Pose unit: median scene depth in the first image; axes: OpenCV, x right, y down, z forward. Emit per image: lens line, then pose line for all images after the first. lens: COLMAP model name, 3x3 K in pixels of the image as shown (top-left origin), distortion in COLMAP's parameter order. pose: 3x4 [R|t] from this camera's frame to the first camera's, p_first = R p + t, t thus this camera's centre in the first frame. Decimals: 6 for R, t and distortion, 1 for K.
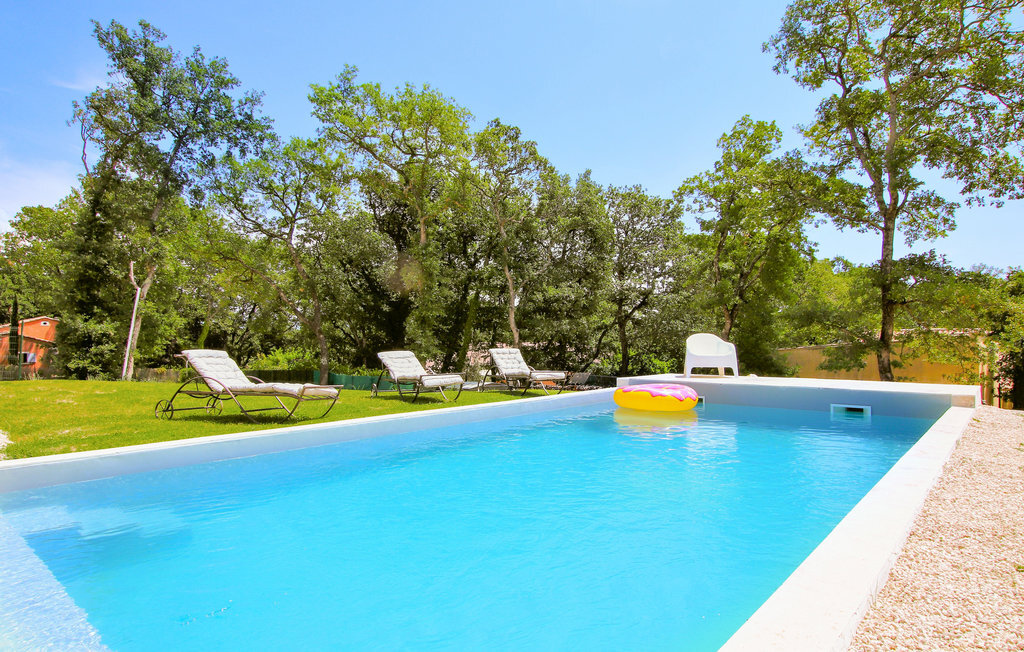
lens RADIAL K [[624.2, 0, 512.0], [0, 624.2, 326.0], [0, 0, 1]] dist [-0.017197, 0.001477]
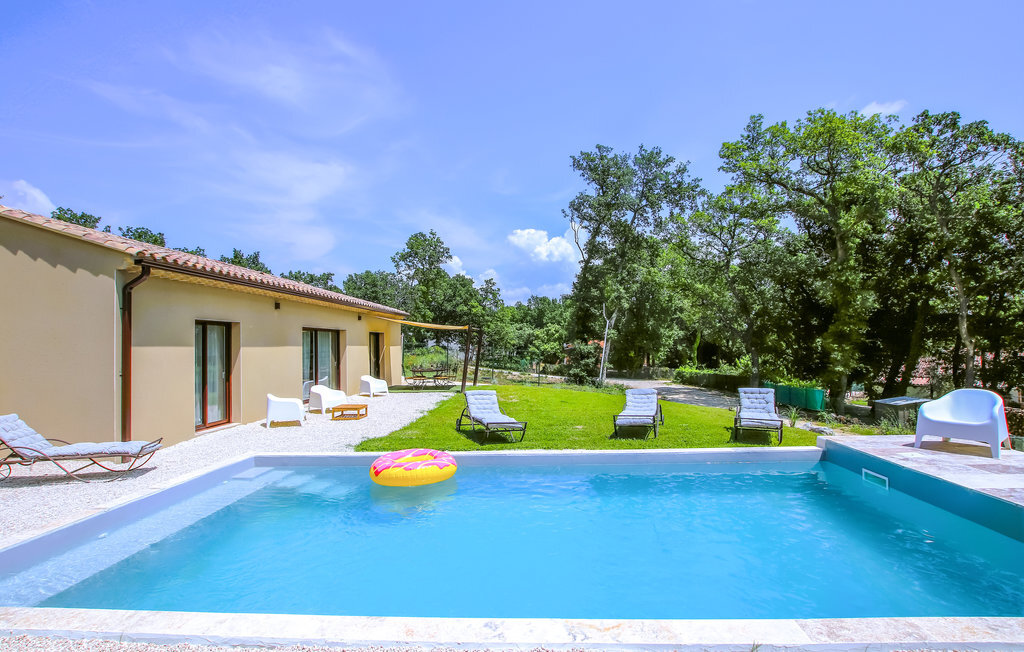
lens RADIAL K [[492.7, 0, 512.0], [0, 492.7, 326.0], [0, 0, 1]] dist [-0.024556, 0.000599]
pose [[0.592921, -0.037878, -0.804369, 0.185175], [0.040391, 0.999035, -0.017271, -0.031226], [0.804247, -0.022249, 0.593879, 0.089600]]
